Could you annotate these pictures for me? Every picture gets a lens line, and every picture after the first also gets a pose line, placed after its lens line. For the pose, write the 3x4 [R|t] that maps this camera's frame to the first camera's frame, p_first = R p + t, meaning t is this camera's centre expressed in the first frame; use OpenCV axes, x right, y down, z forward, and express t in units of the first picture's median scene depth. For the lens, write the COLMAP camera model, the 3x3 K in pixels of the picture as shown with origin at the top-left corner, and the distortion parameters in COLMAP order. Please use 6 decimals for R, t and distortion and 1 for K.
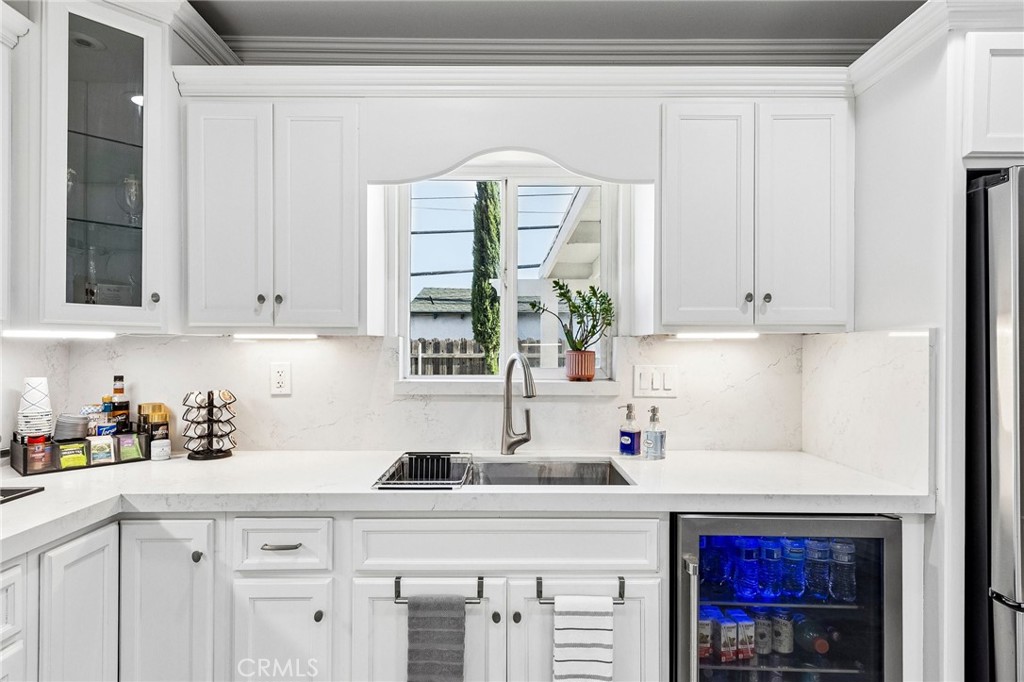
lens RADIAL K [[568.1, 0, 511.1], [0, 568.1, 346.2], [0, 0, 1]] dist [0.015246, -0.000703]
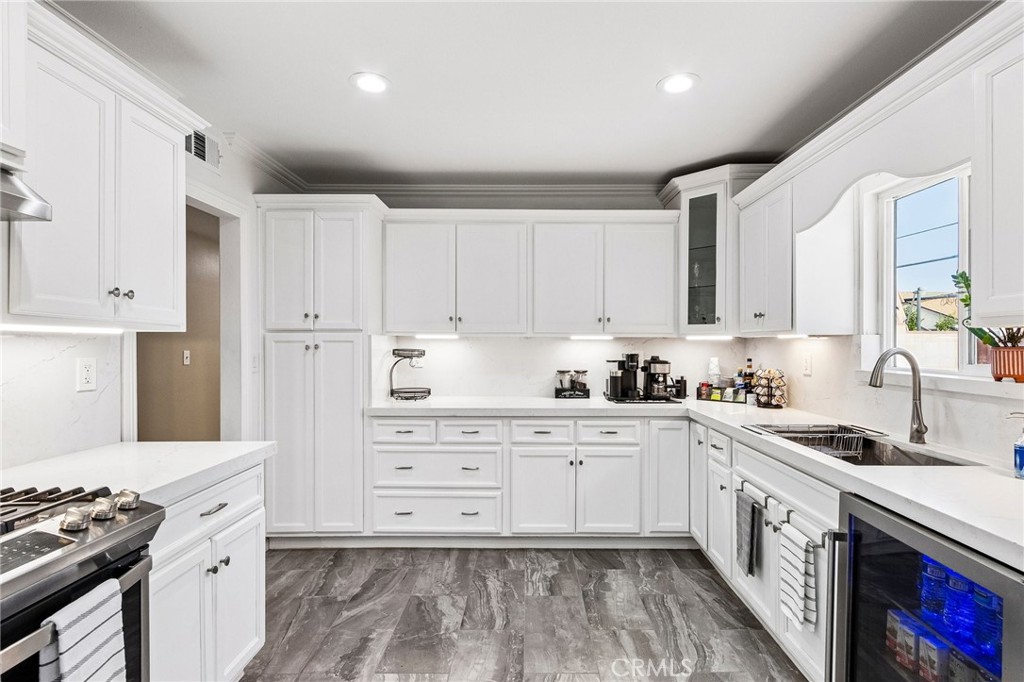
lens RADIAL K [[470.1, 0, 515.4], [0, 470.1, 345.4], [0, 0, 1]] dist [-0.003108, -0.000738]
pose [[-0.030931, -0.000356, -0.999521, 0.982875], [0.005371, 0.999985, -0.000522, 0.004612], [0.999507, -0.005384, -0.030929, 0.304162]]
